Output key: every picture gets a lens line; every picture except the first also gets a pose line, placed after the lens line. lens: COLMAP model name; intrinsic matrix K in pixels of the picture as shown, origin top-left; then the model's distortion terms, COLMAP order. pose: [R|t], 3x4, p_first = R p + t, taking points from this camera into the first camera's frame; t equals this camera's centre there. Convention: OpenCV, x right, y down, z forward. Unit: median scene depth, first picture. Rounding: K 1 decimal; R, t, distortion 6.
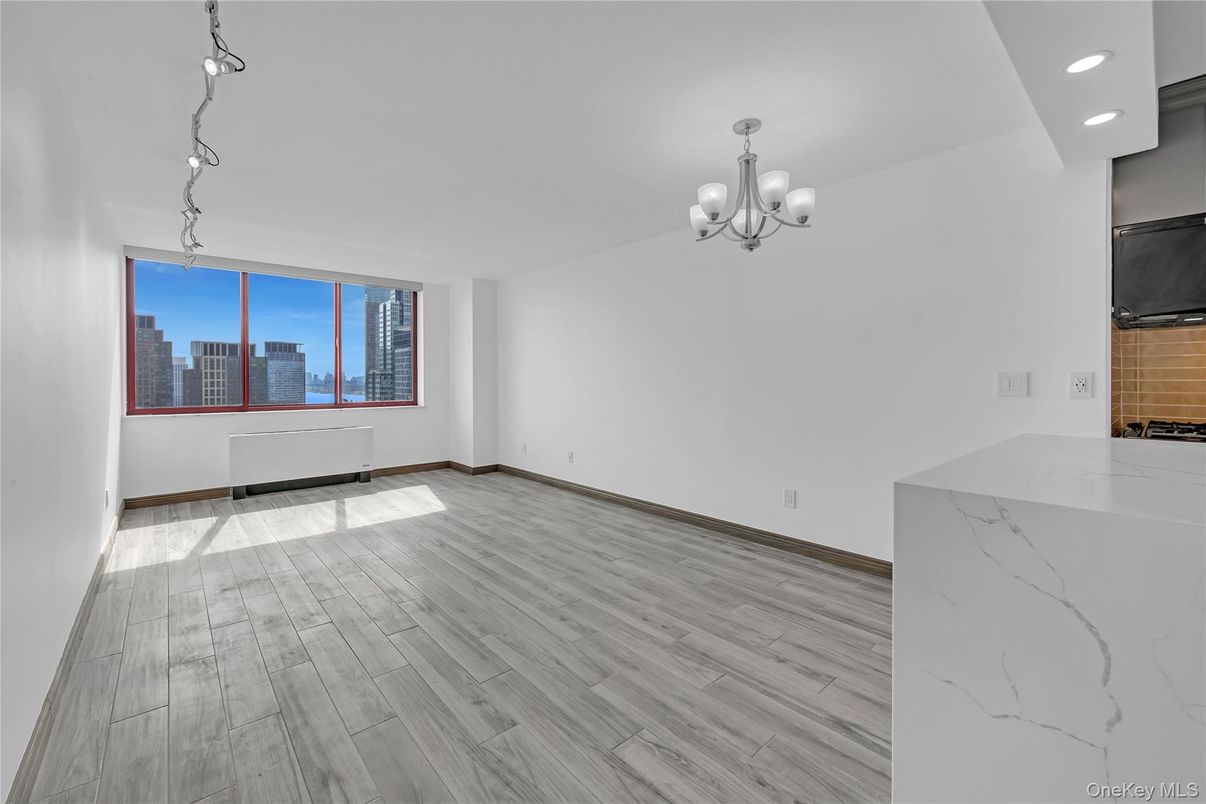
lens RADIAL K [[448.4, 0, 602.7], [0, 448.4, 386.9], [0, 0, 1]] dist [-0.016258, 0.002172]
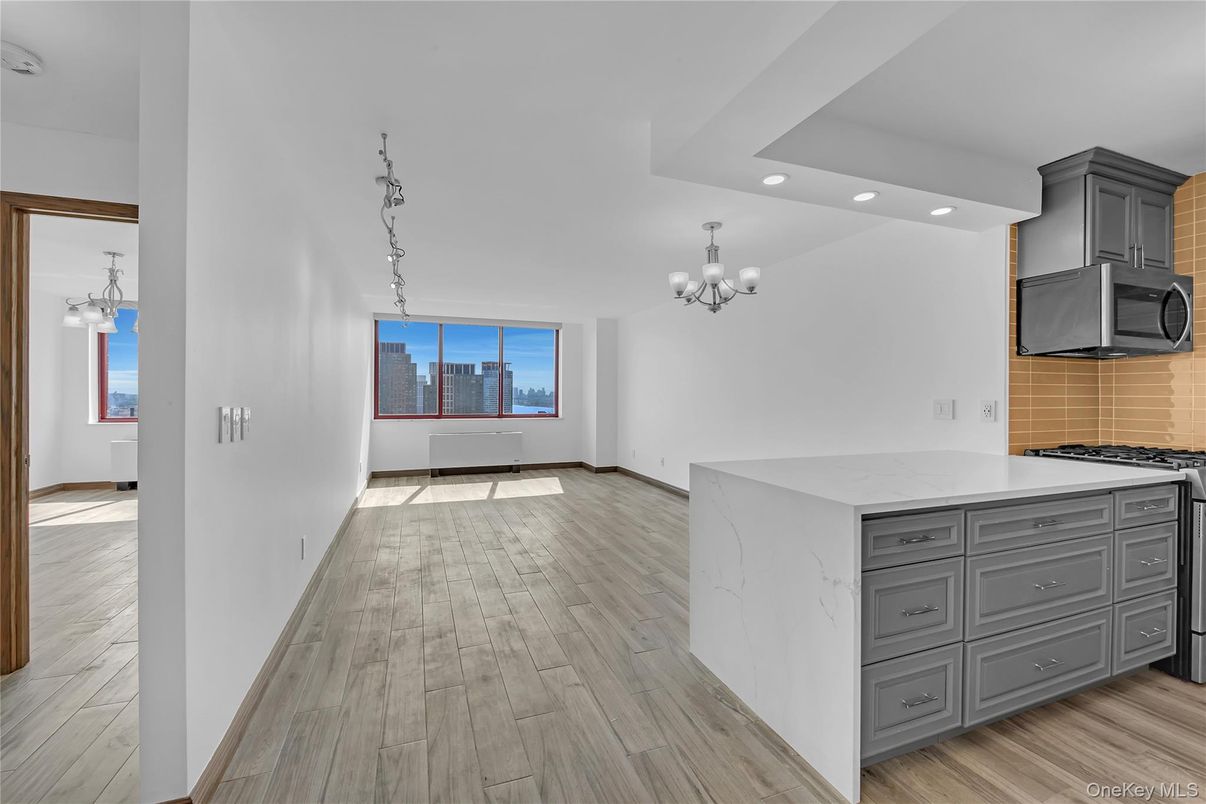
lens RADIAL K [[448.4, 0, 657.7], [0, 448.4, 398.9], [0, 0, 1]] dist [-0.016258, 0.002172]
pose [[0.961695, 0.011765, -0.273871, 0.431044], [-0.014507, 0.999863, -0.007988, -0.011141], [0.273739, 0.011655, 0.961733, -0.330107]]
